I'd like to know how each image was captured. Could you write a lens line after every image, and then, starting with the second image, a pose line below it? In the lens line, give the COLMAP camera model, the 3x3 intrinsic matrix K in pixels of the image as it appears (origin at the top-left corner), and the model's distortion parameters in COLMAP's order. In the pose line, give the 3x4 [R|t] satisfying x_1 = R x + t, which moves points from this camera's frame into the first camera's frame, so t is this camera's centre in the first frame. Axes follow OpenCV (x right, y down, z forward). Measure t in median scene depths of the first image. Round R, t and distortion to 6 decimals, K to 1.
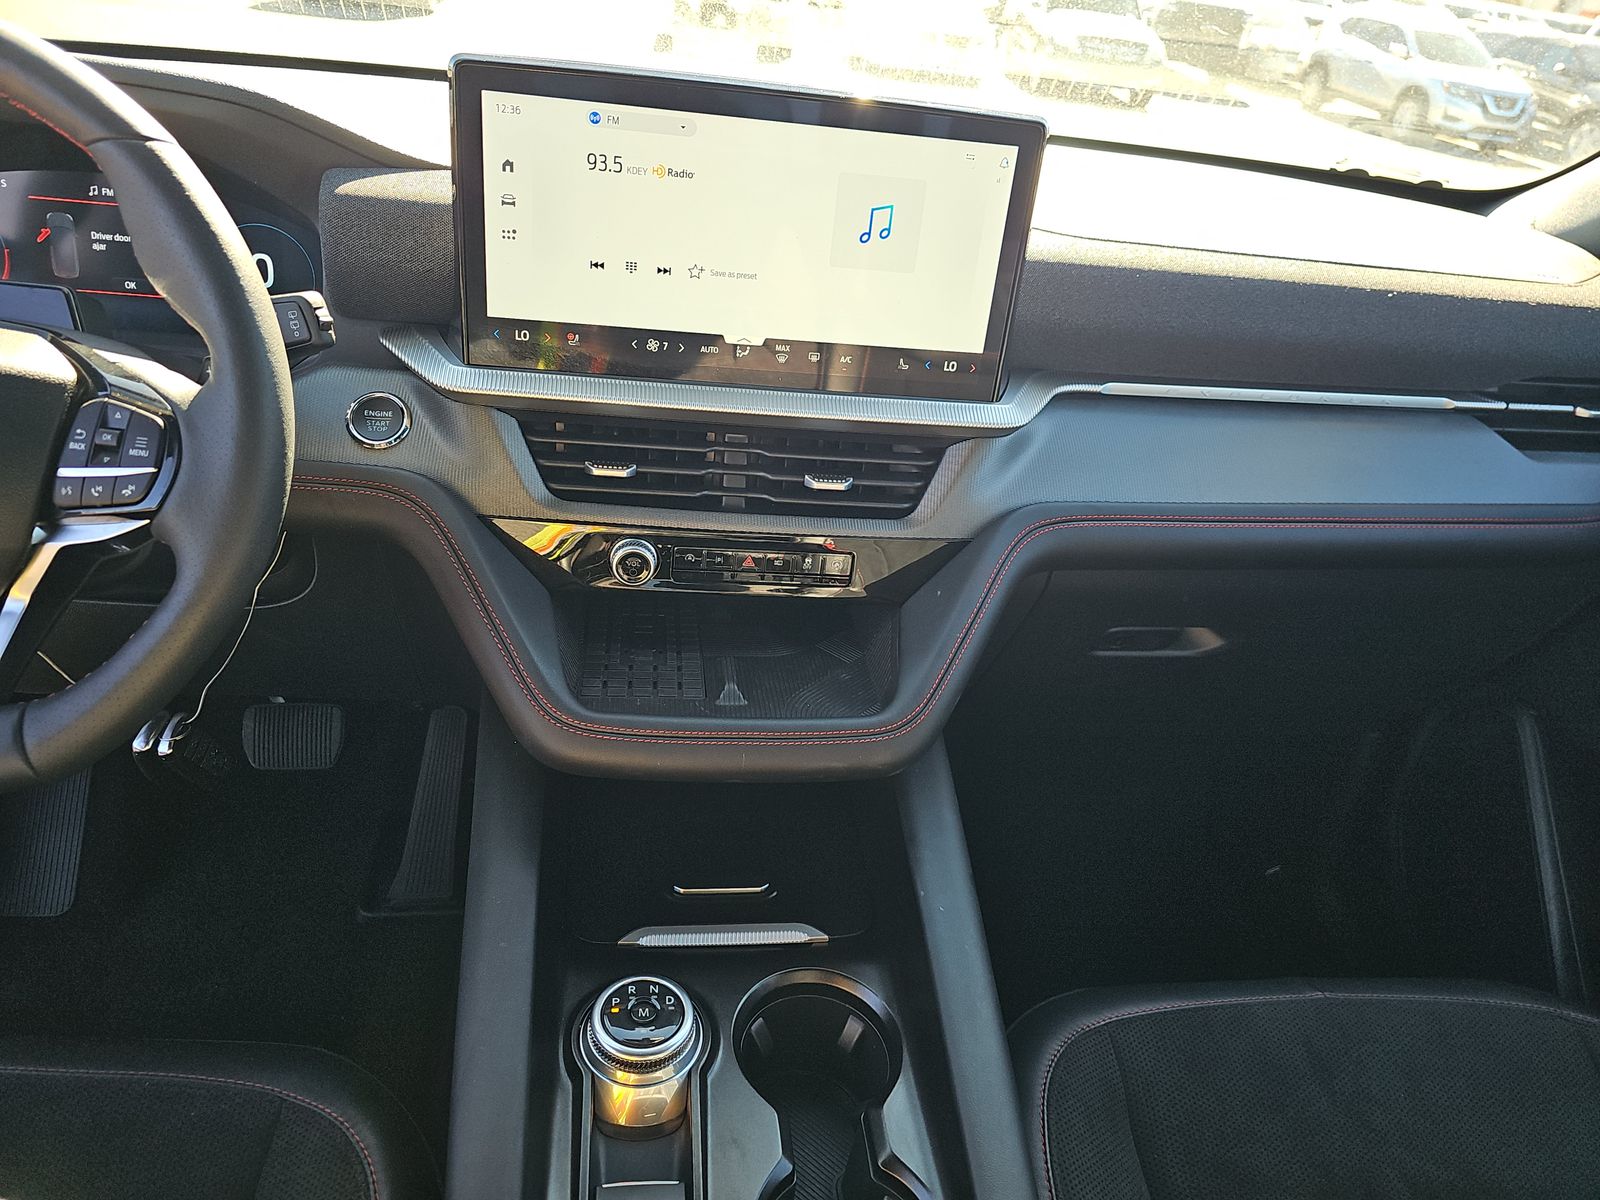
lens RADIAL K [[959.4, 0, 800.0], [0, 959.4, 600.0], [0, 0, 1]] dist [0.020070, -0.025203]
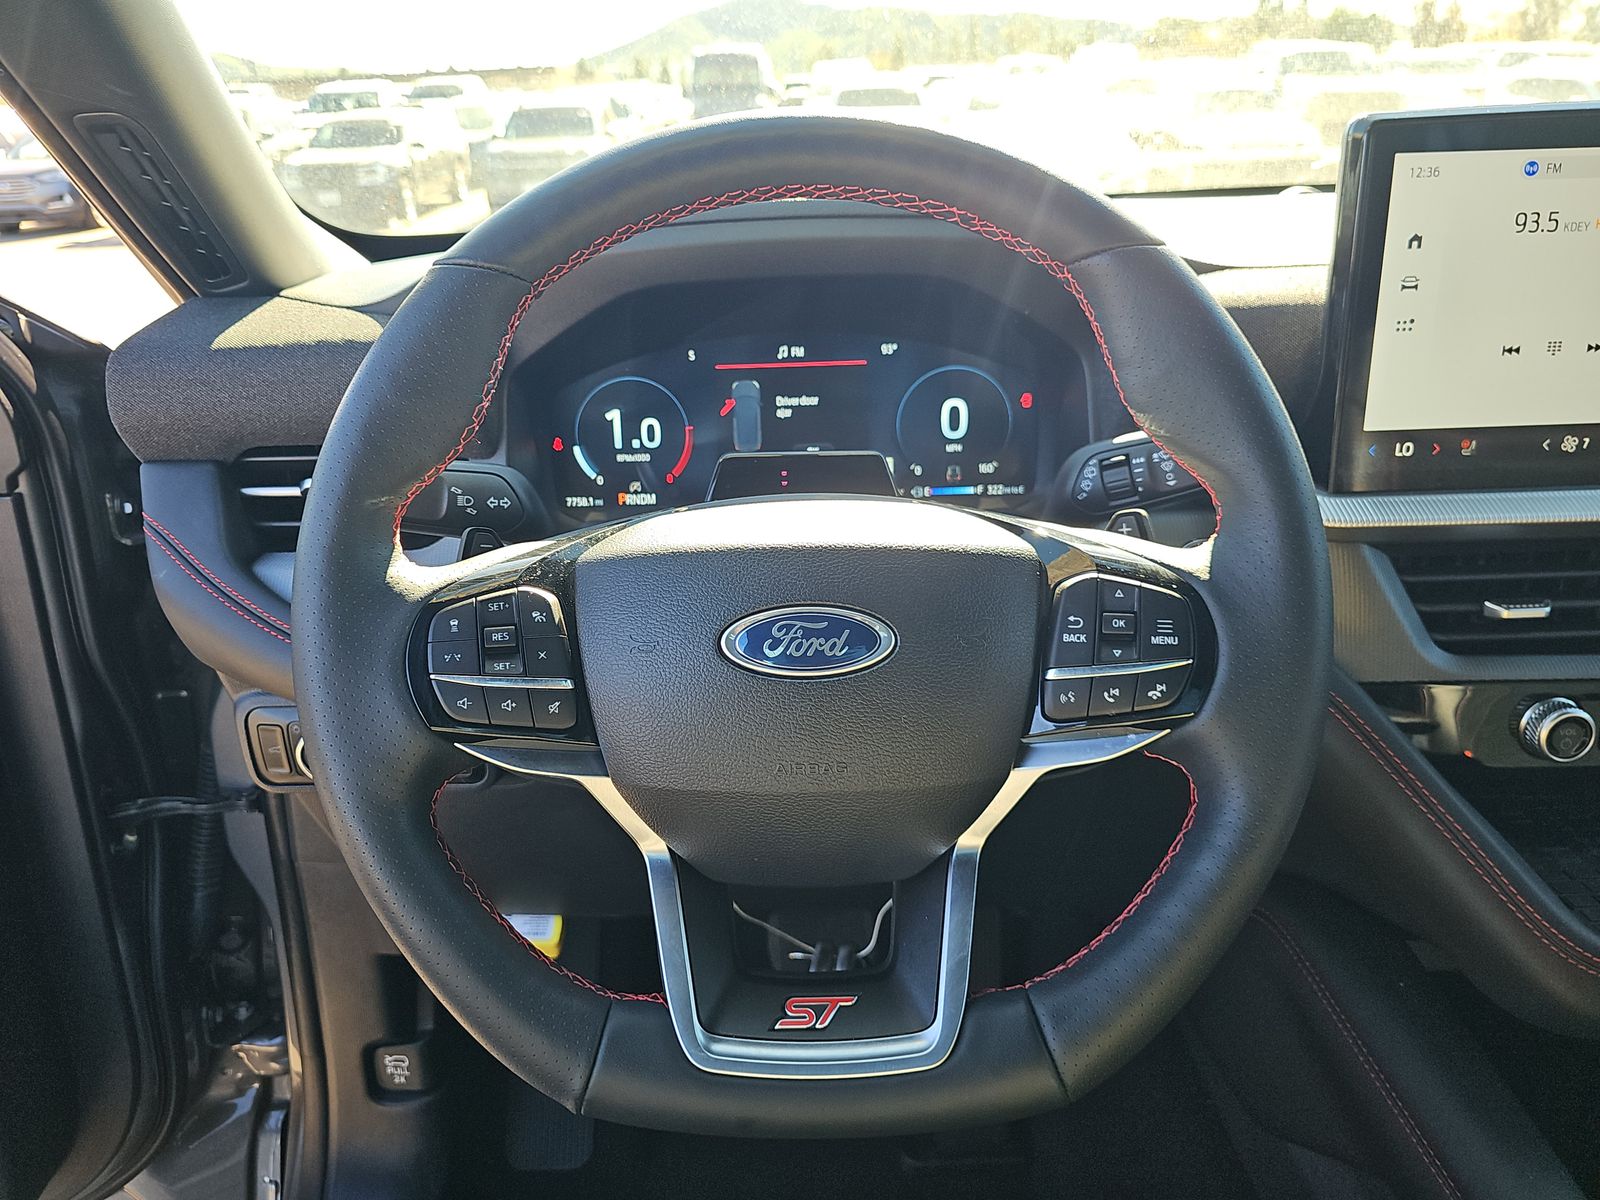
lens RADIAL K [[959.4, 0, 800.0], [0, 959.4, 600.0], [0, 0, 1]] dist [0.020070, -0.025203]
pose [[0.985497, -0.090082, -0.143808, -0.706290], [0.069087, 0.987040, -0.144841, -0.078570], [0.154992, 0.132805, 0.978949, 0.182359]]
